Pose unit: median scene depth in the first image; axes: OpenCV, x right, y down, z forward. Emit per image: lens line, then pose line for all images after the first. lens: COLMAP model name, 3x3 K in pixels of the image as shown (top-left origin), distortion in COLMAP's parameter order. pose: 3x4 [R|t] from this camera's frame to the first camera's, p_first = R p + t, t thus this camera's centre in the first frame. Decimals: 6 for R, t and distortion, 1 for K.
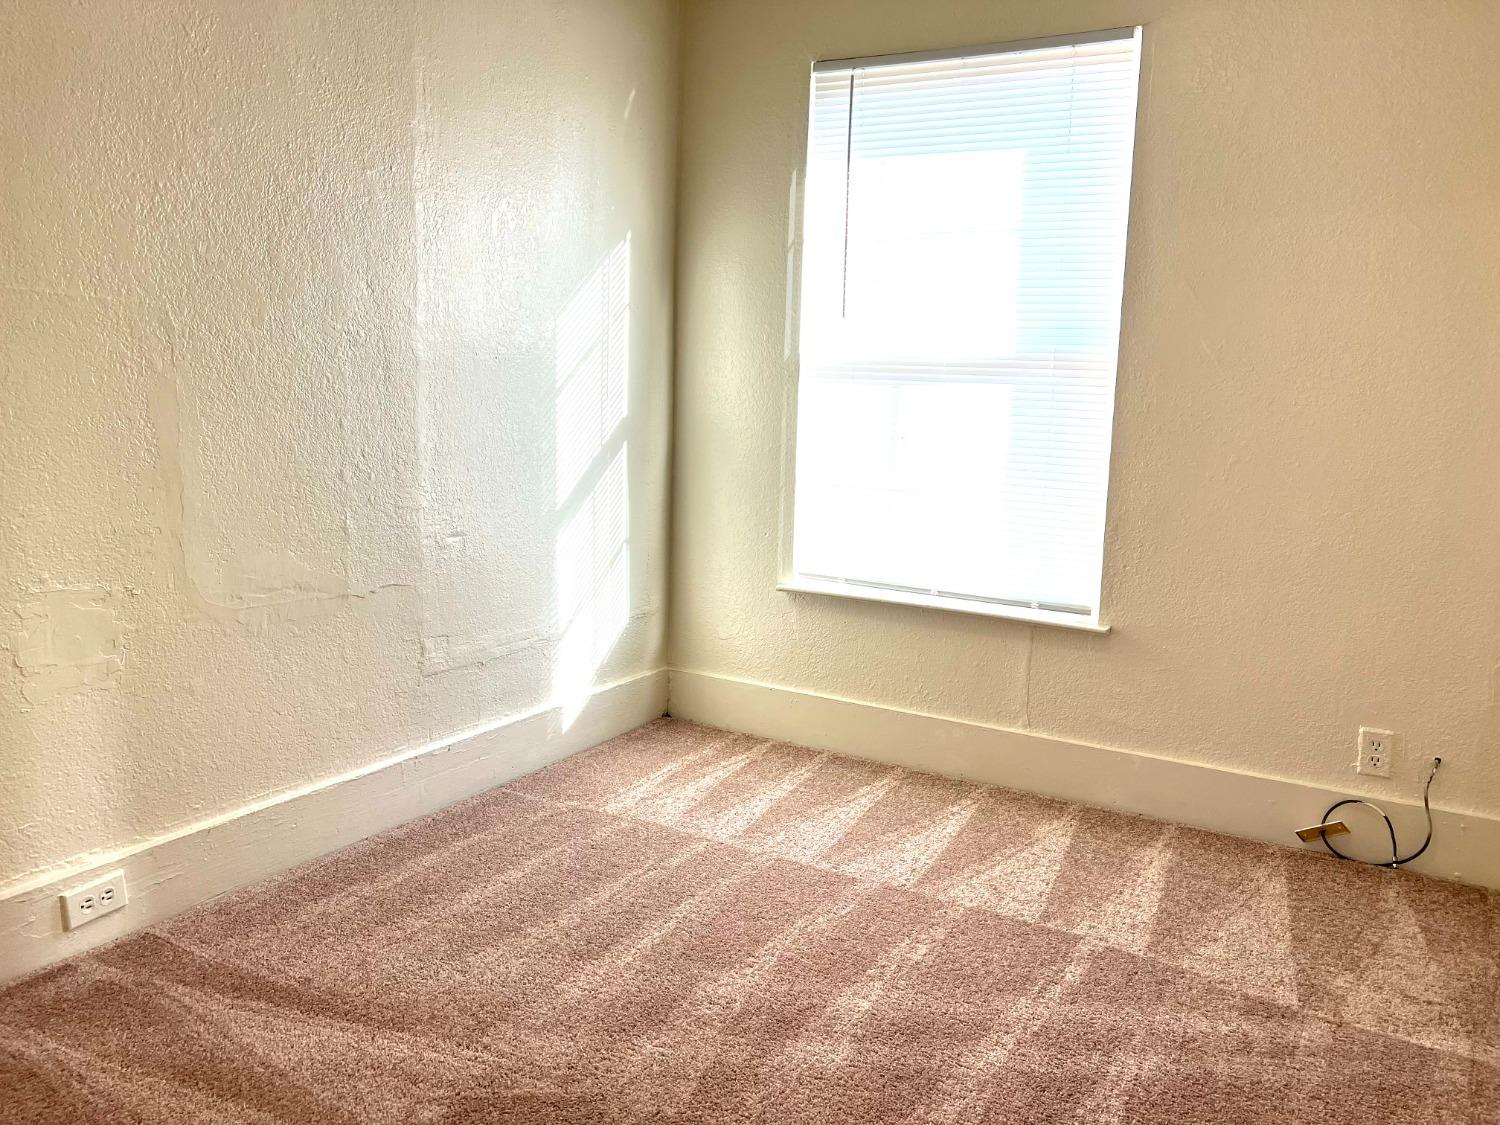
lens RADIAL K [[1135.6, 0, 755.7], [0, 1135.6, 565.1], [0, 0, 1]] dist [0.039536, -0.037235]
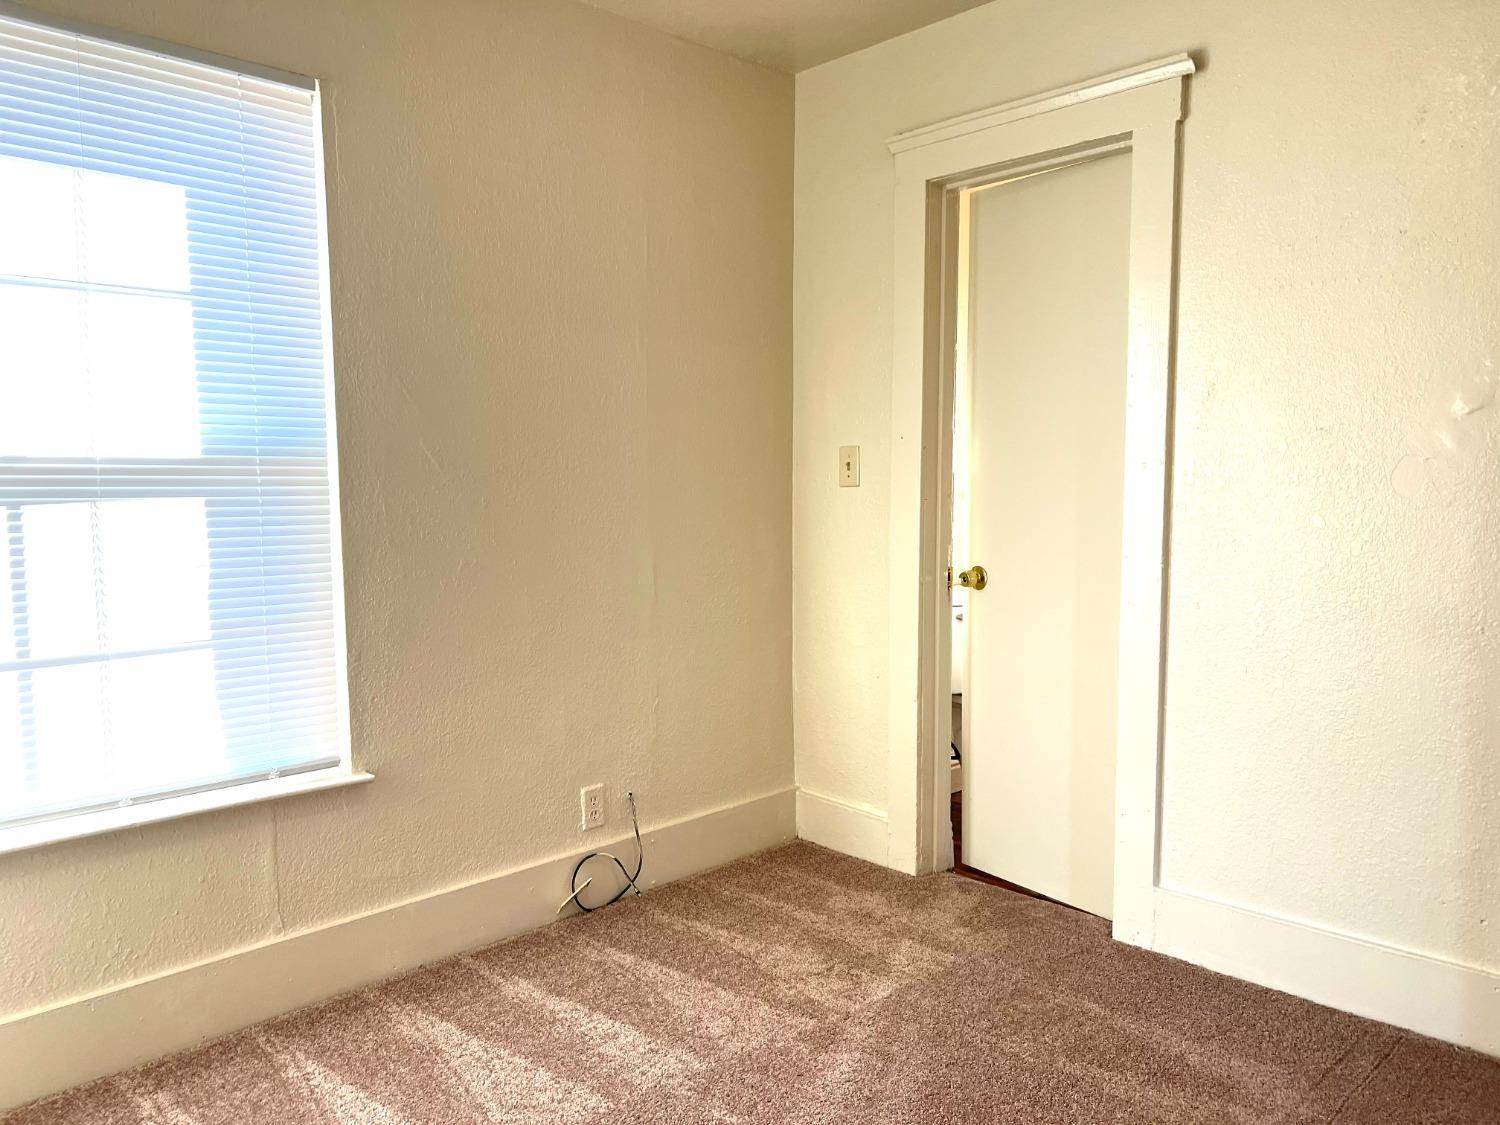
lens RADIAL K [[1135.6, 0, 755.7], [0, 1135.6, 565.1], [0, 0, 1]] dist [0.039536, -0.037235]
pose [[0.266326, -0.120045, 0.956378, -0.439584], [0.153257, 0.984866, 0.080943, -0.131215], [-0.951621, 0.125014, 0.280693, 0.491294]]
